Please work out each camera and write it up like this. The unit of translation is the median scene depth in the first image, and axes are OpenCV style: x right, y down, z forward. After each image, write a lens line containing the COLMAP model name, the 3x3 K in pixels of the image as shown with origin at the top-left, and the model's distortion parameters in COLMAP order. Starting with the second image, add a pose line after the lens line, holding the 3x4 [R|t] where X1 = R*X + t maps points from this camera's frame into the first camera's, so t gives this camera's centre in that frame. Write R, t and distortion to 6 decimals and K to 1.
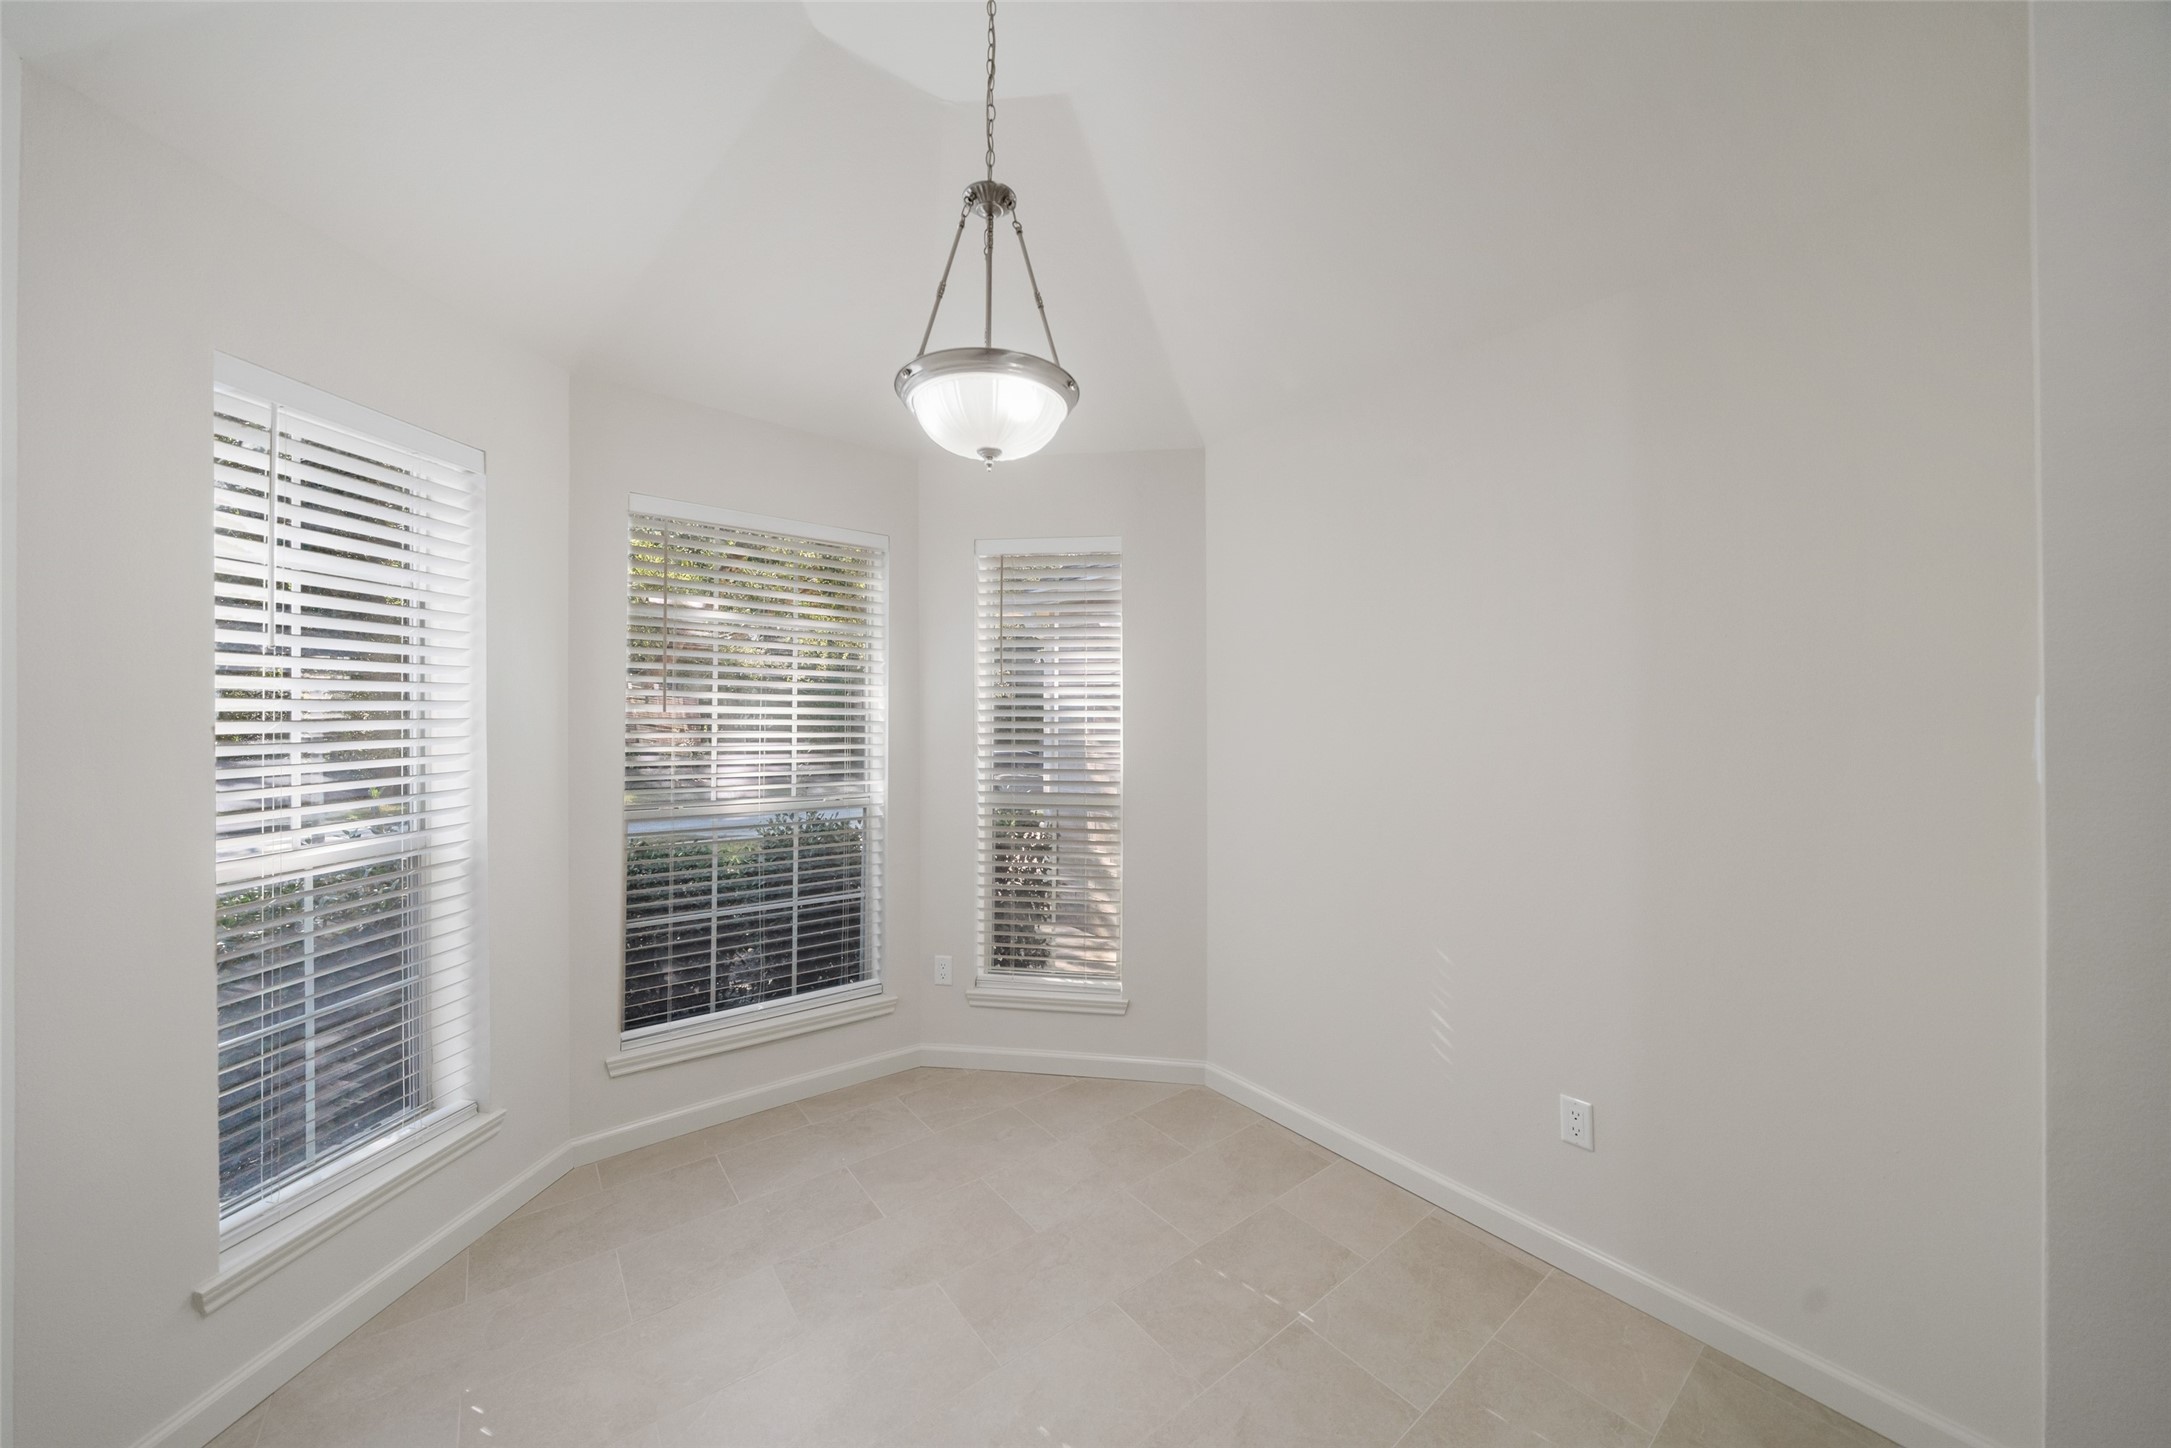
lens RADIAL K [[759.7, 0, 1085.5], [0, 759.7, 724.0], [0, 0, 1]] dist [-0.002390, -0.000112]
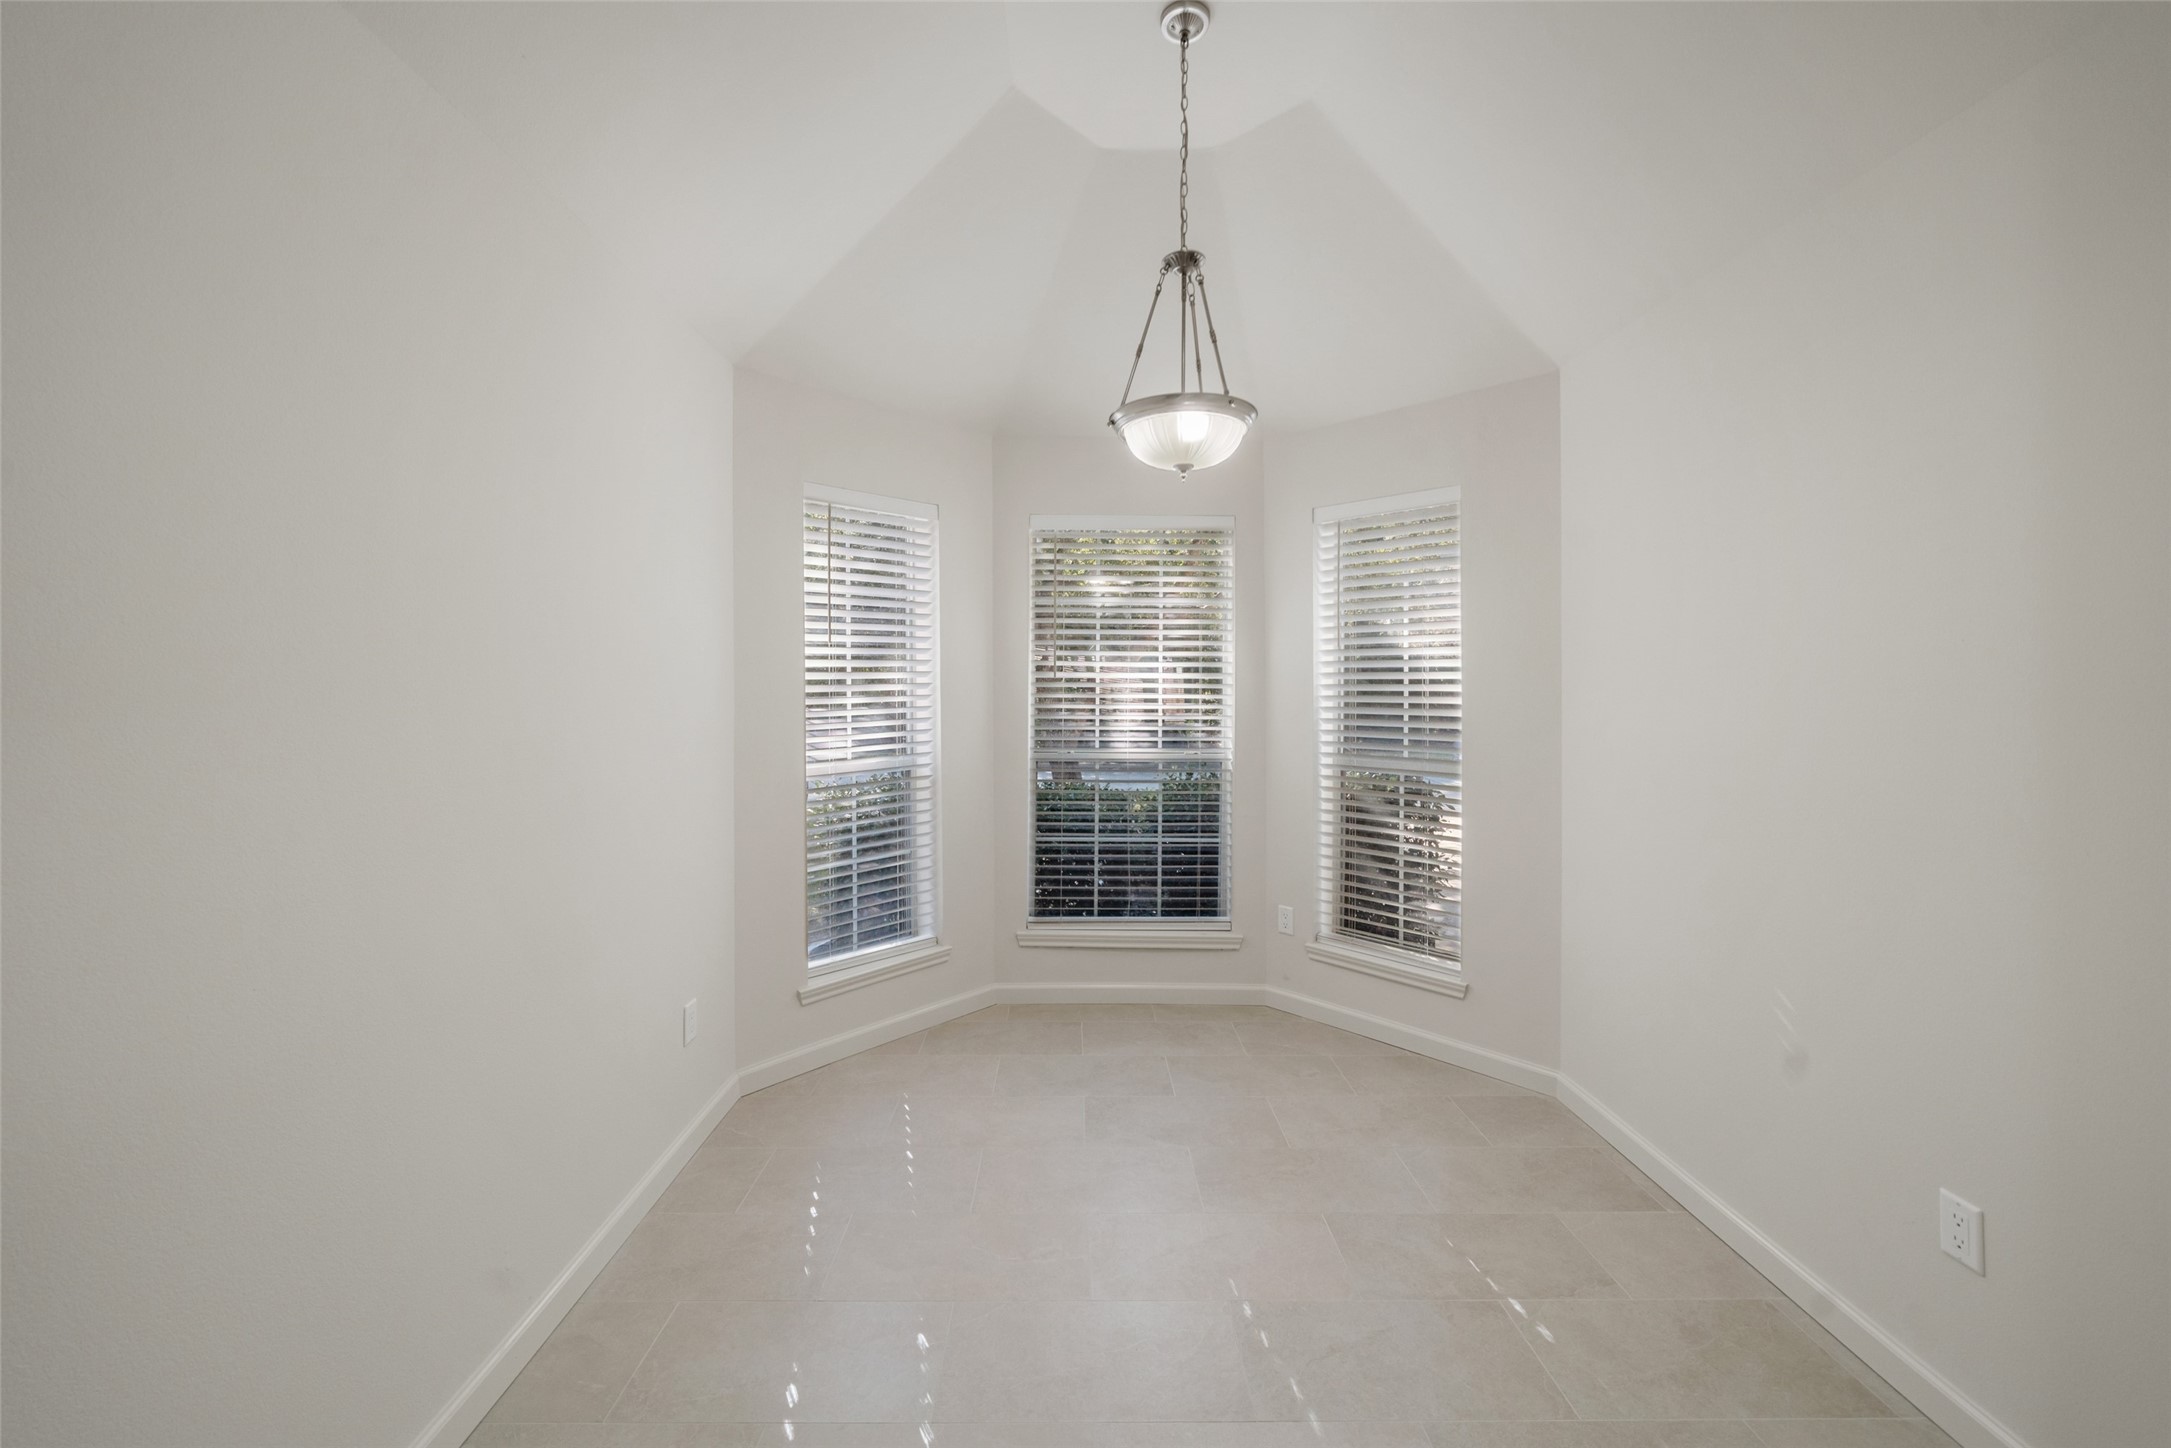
lens RADIAL K [[839.5, 0, 1080.2], [0, 839.5, 699.1], [0, 0, 1]] dist [0.000781, 0.000116]
pose [[0.793128, 0.009592, -0.608979, 0.355290], [-0.002300, 0.999916, 0.012754, 0.003338], [0.609050, -0.008715, 0.793084, -0.119630]]
